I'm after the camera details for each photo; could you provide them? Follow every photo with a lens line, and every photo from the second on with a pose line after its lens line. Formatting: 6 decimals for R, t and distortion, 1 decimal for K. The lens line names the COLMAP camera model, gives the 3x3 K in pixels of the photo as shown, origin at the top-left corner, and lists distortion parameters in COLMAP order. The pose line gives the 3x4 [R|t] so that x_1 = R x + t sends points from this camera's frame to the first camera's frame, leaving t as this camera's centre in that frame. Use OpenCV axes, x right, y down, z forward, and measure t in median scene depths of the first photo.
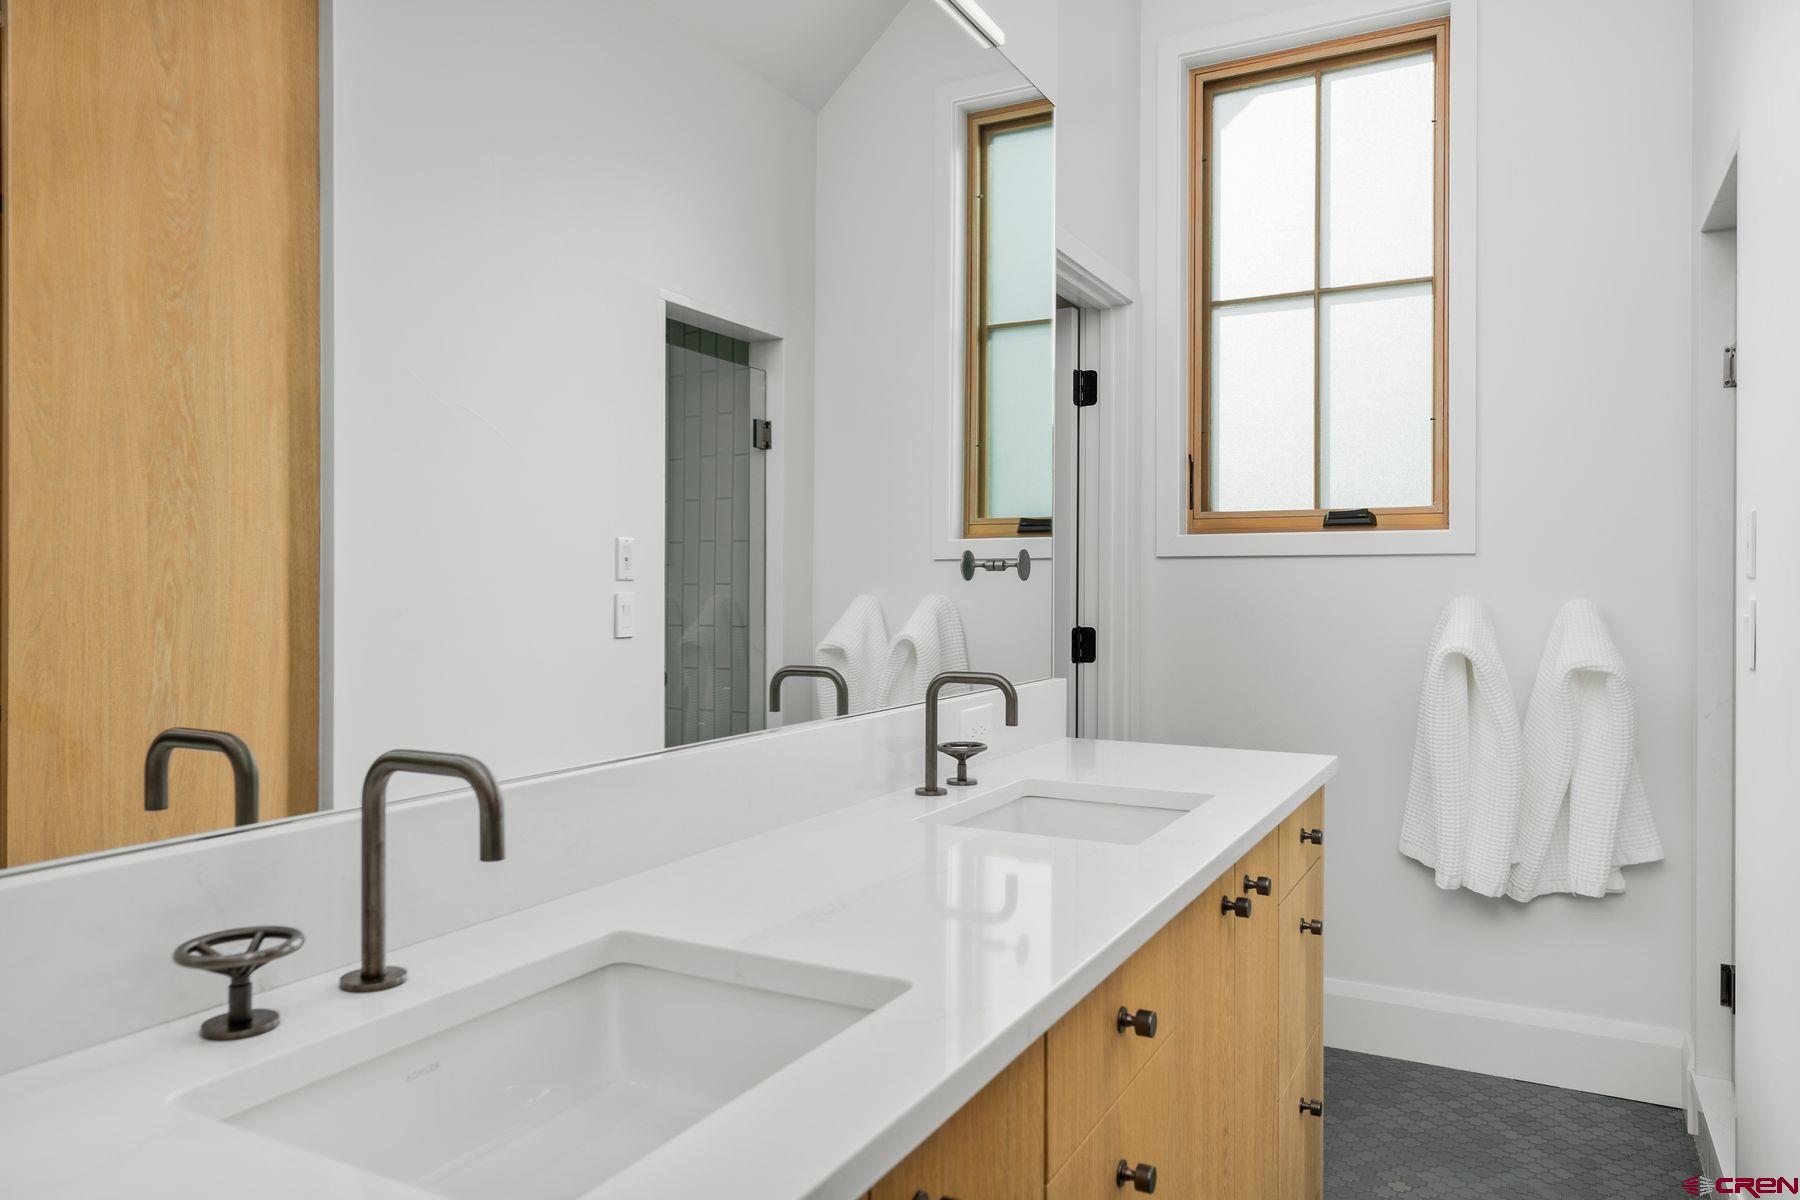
lens RADIAL K [[1190.7, 0, 883.8], [0, 1190.7, 590.7], [0, 0, 1]] dist [0.004733, 0.004082]
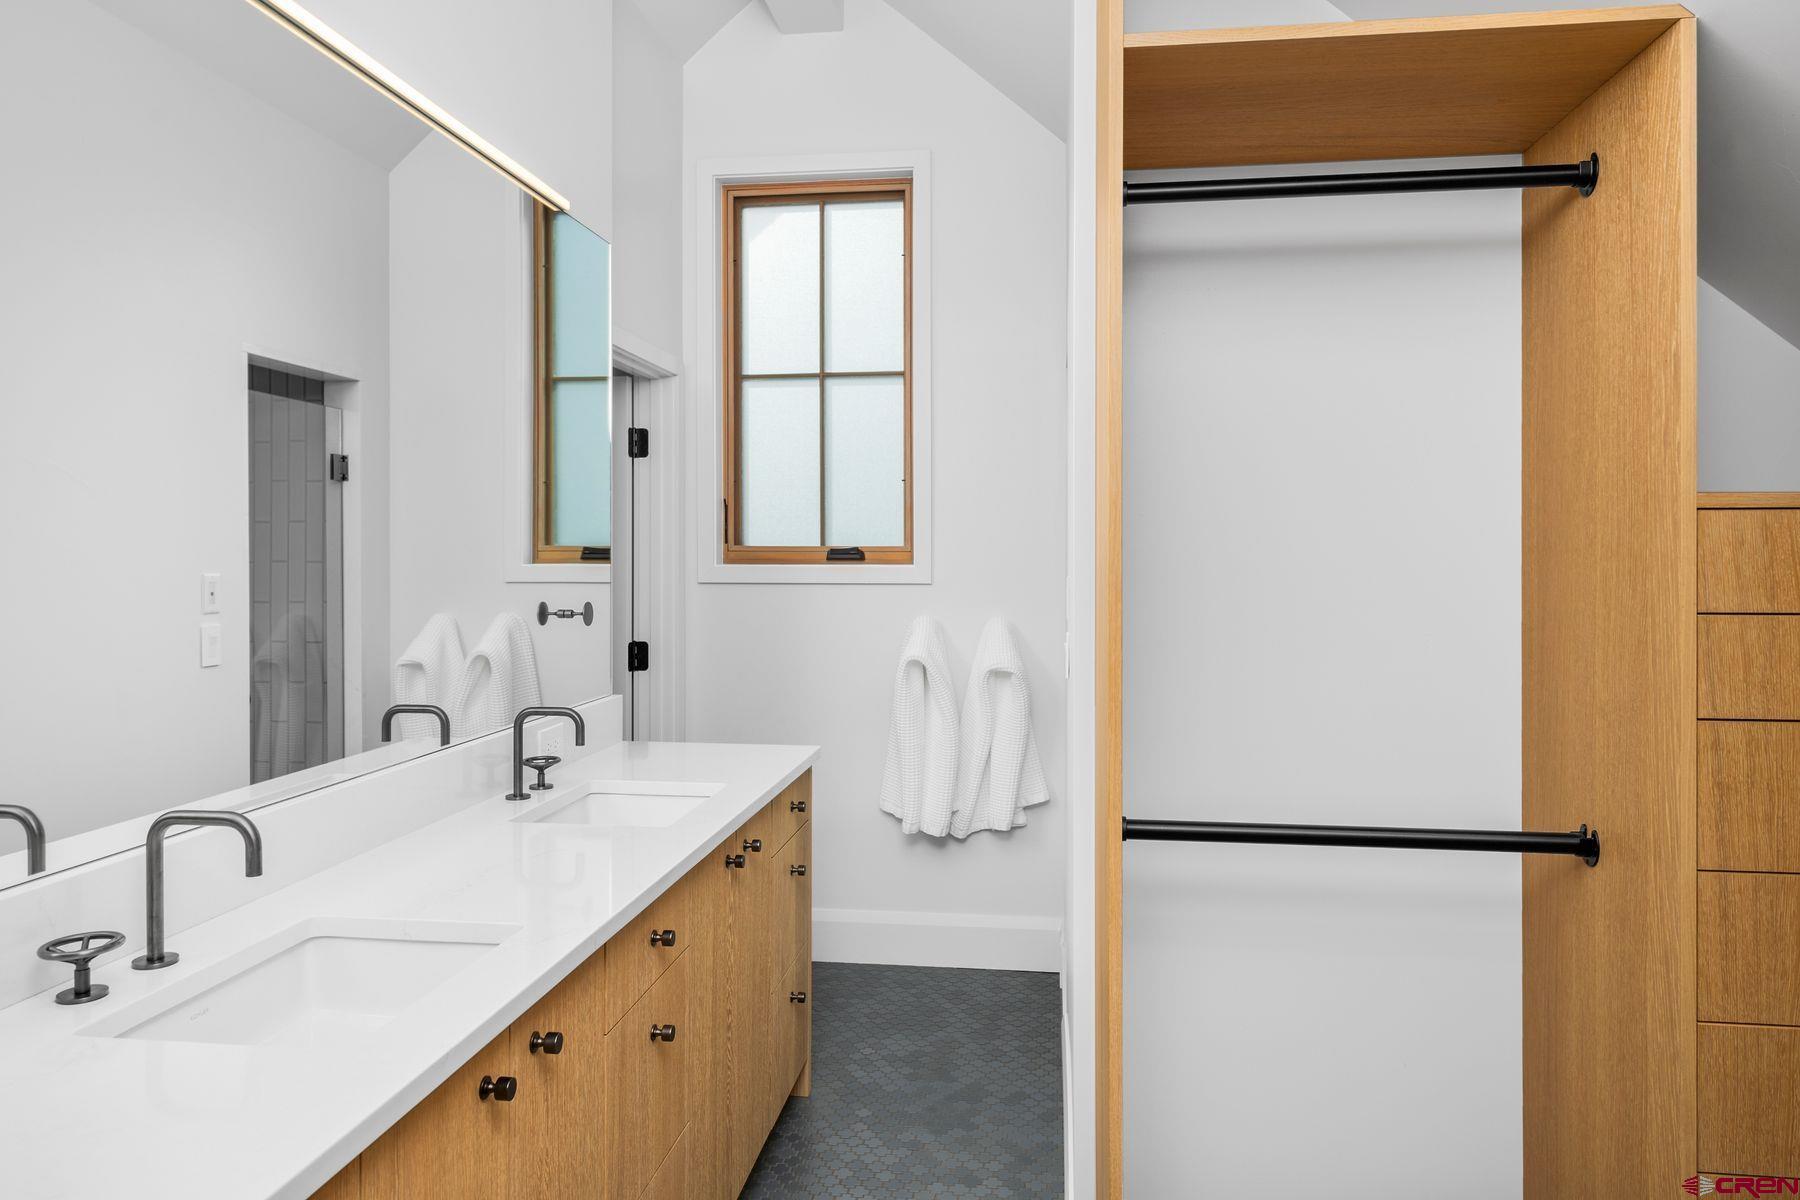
lens RADIAL K [[1190.7, 0, 883.8], [0, 1190.7, 590.7], [0, 0, 1]] dist [0.004733, 0.004082]
pose [[0.934826, -0.009227, 0.354987, -0.030253], [-0.000603, 0.999620, 0.027570, -0.060659], [-0.355106, -0.025987, 0.934465, -0.237766]]
